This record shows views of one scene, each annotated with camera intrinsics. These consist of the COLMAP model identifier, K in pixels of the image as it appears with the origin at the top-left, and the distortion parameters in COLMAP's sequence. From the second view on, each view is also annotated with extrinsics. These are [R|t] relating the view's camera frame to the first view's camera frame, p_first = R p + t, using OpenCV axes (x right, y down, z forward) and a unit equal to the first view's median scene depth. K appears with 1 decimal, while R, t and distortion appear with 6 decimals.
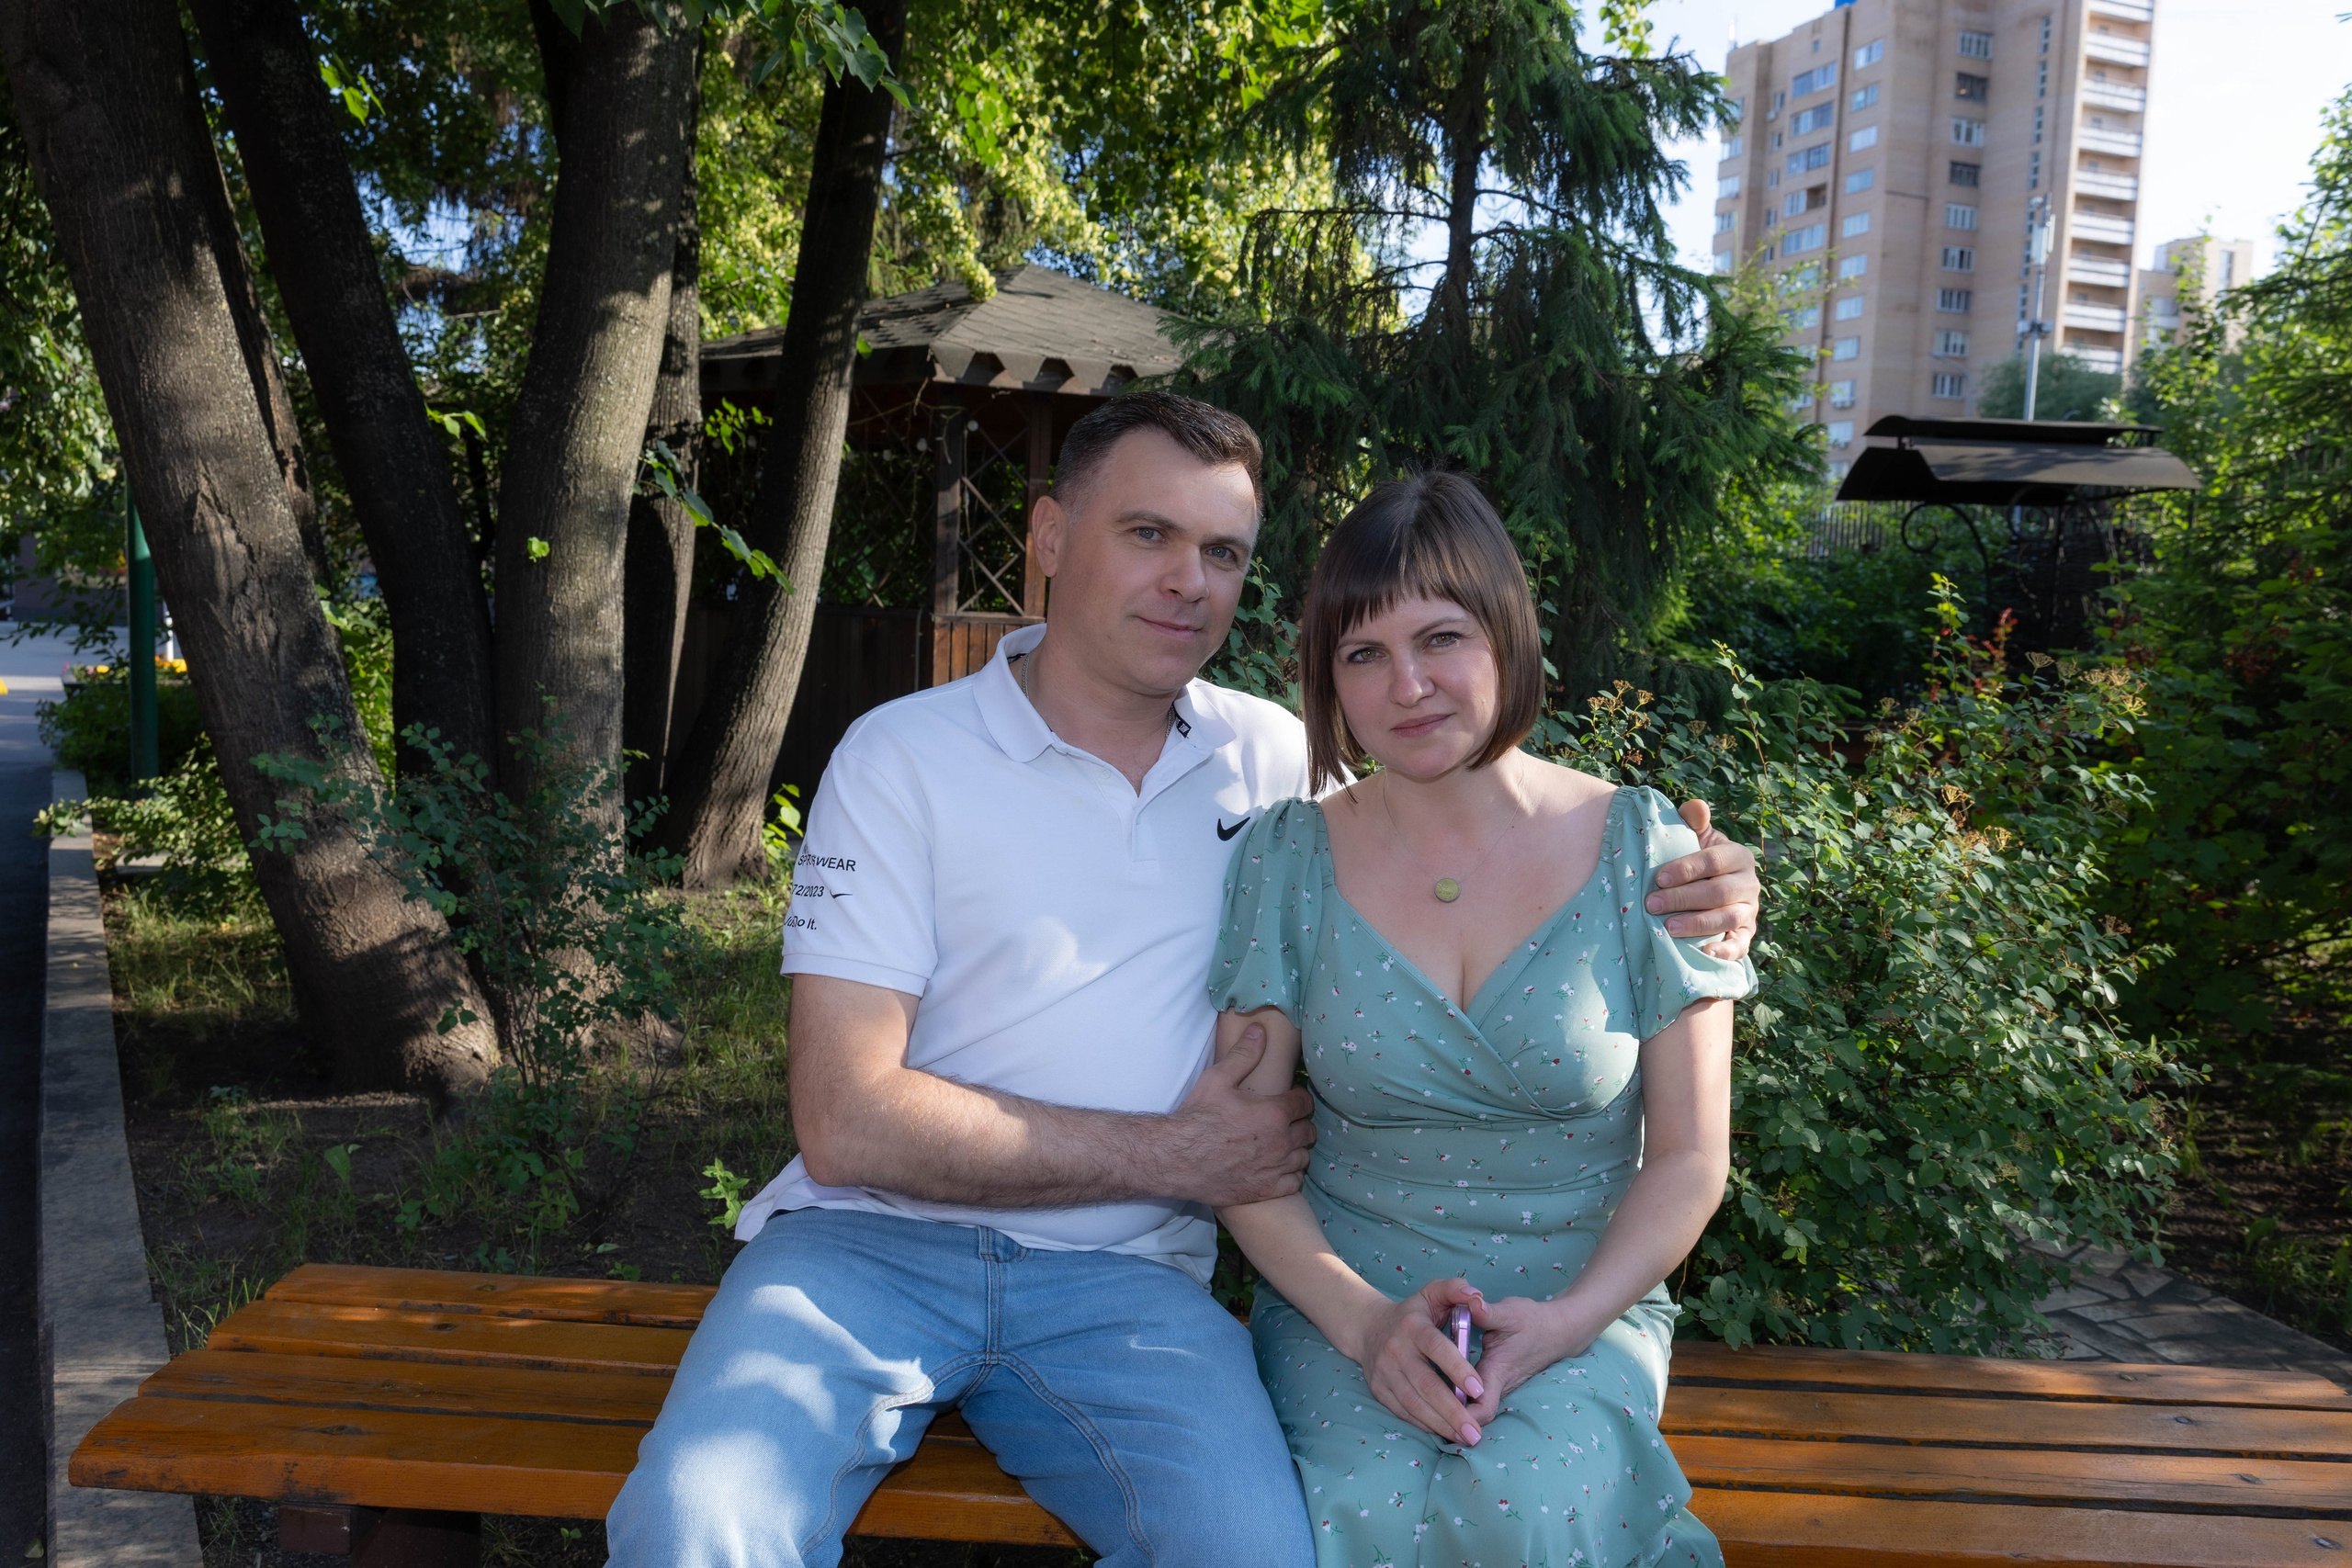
lens RADIAL K [[1945.4, 0, 1176.0], [0, 1945.4, 784.0], [0, 0, 1]] dist [0.073838, -0.059131]
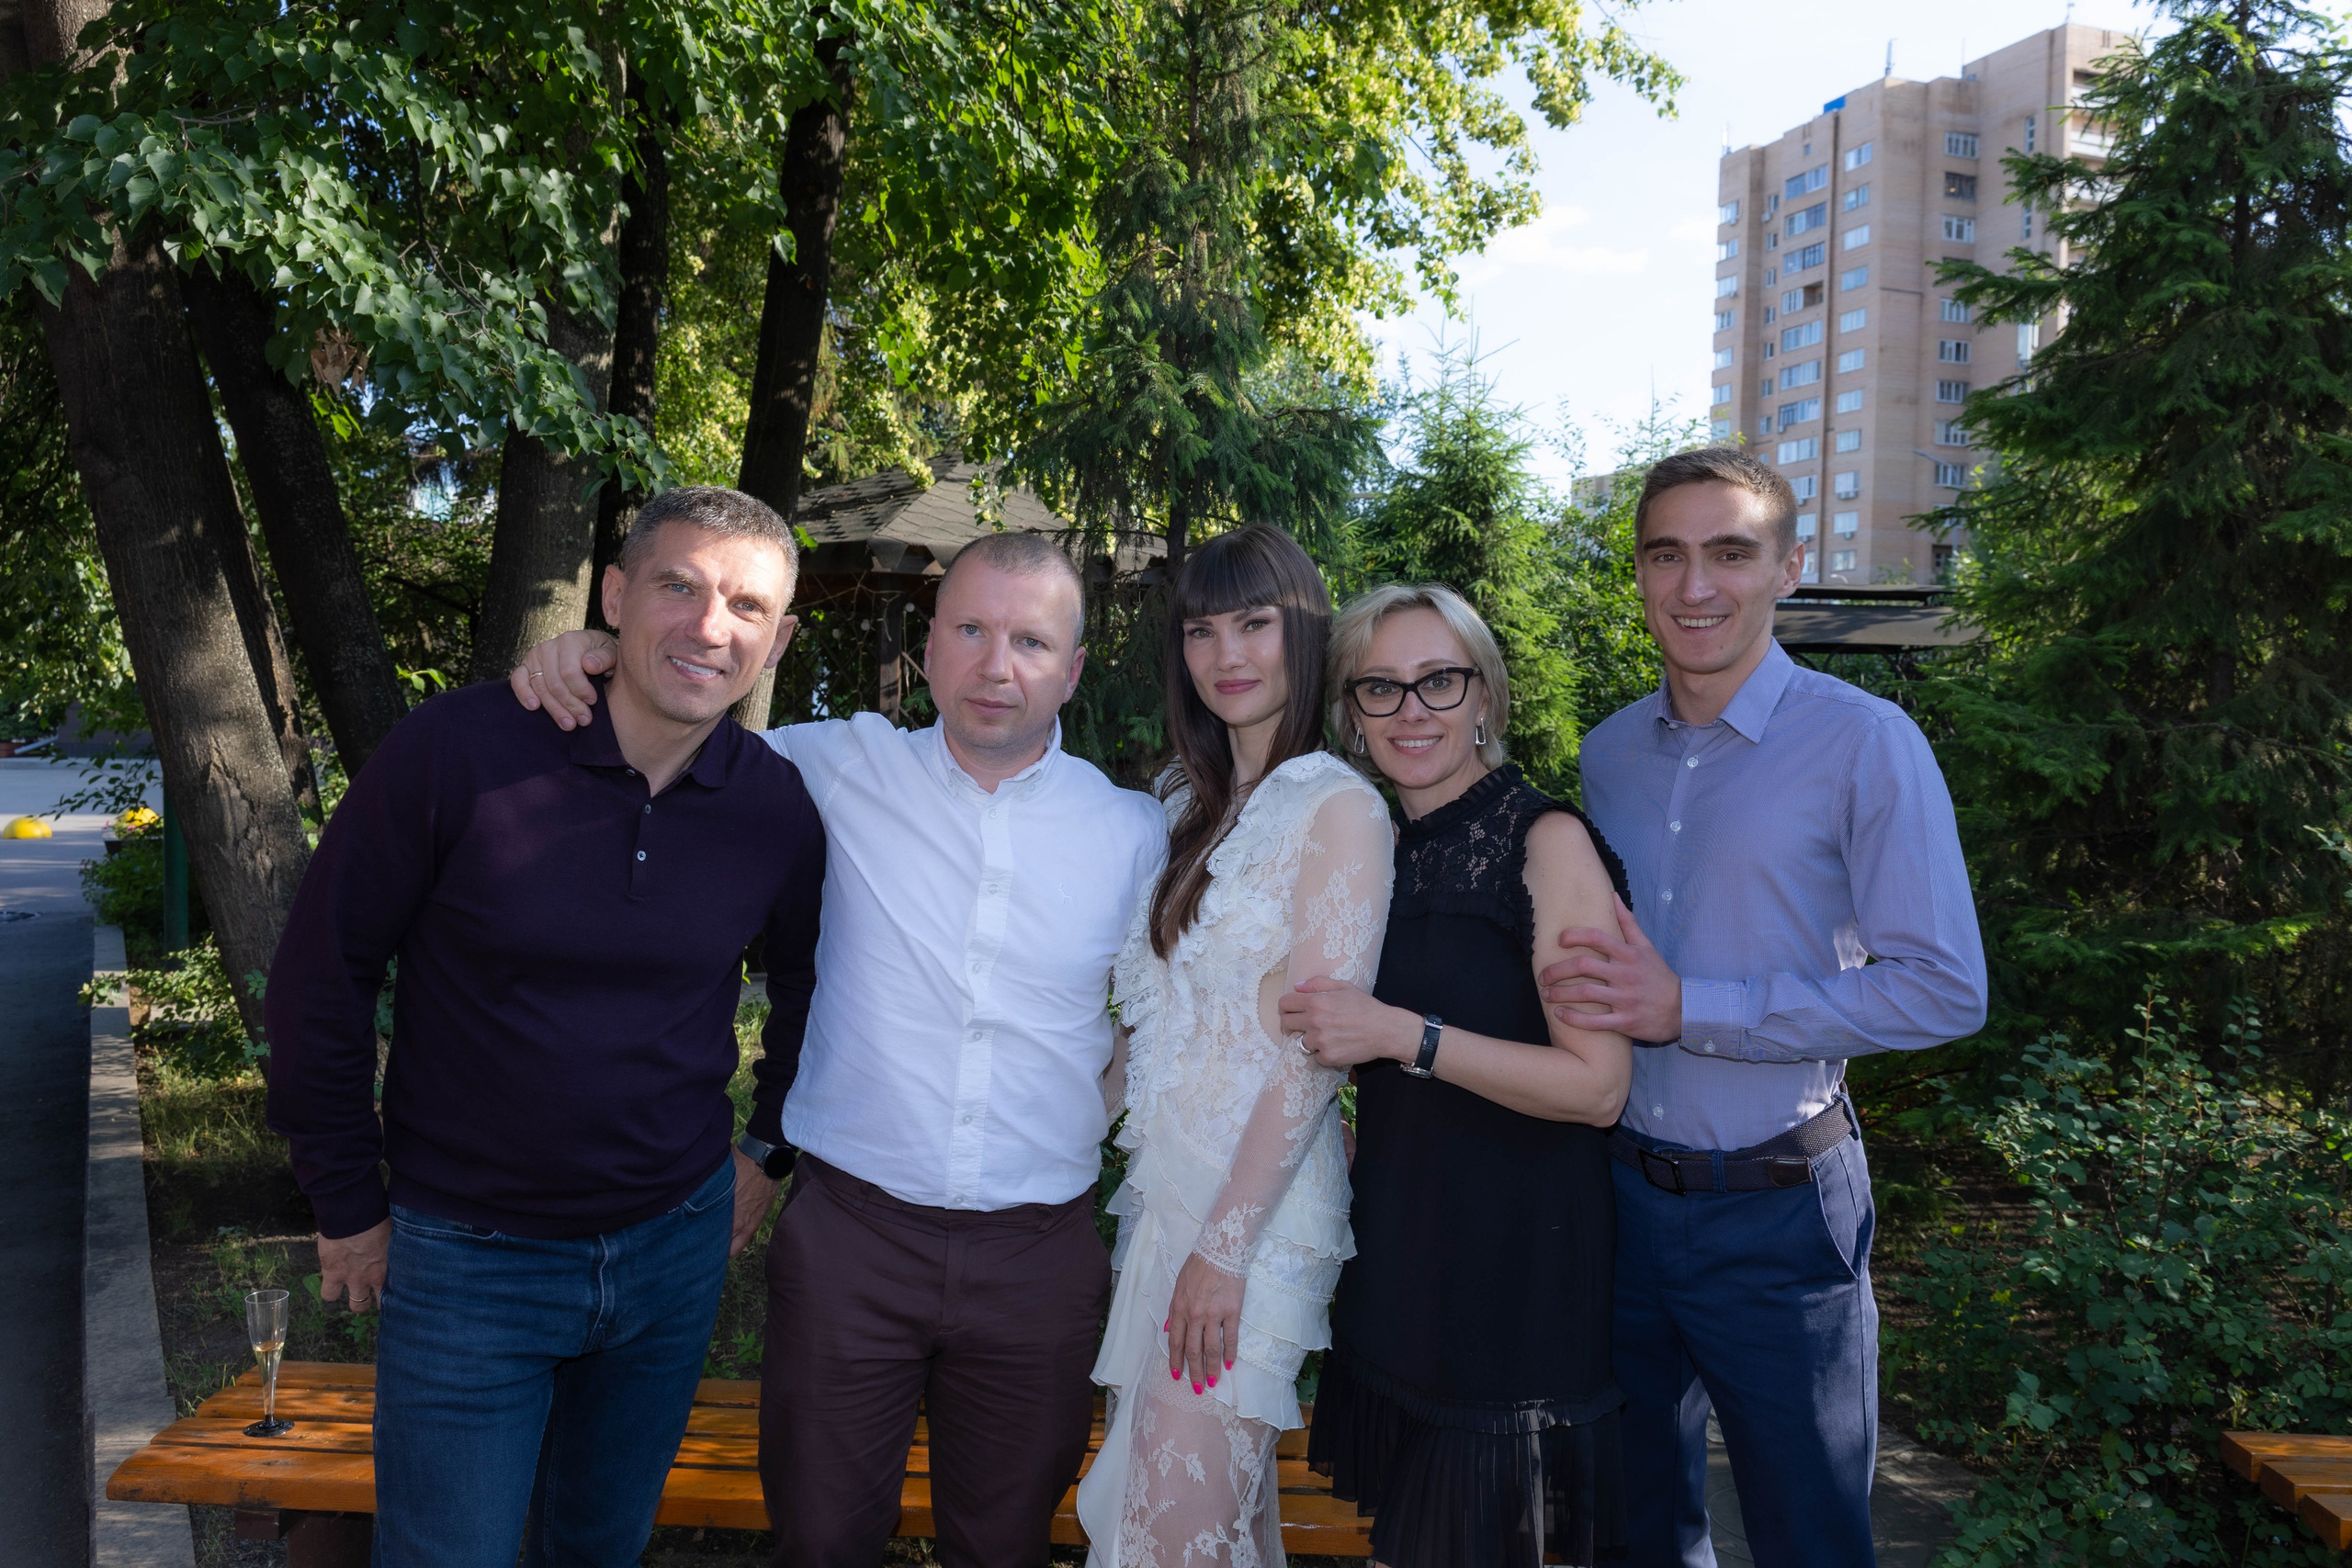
lens RADIAL K [[1945.4, 0, 1176.0], [0, 1945.4, 784.0], [0, 0, 1]] dist [0.073838, -0.059131]
pose [[0.999675, -0.020928, -0.014523, 0.125192], [0.020194, 0.998597, -0.048953, -0.046917], [0.015527, 0.048644, 0.998695, -0.225788]]
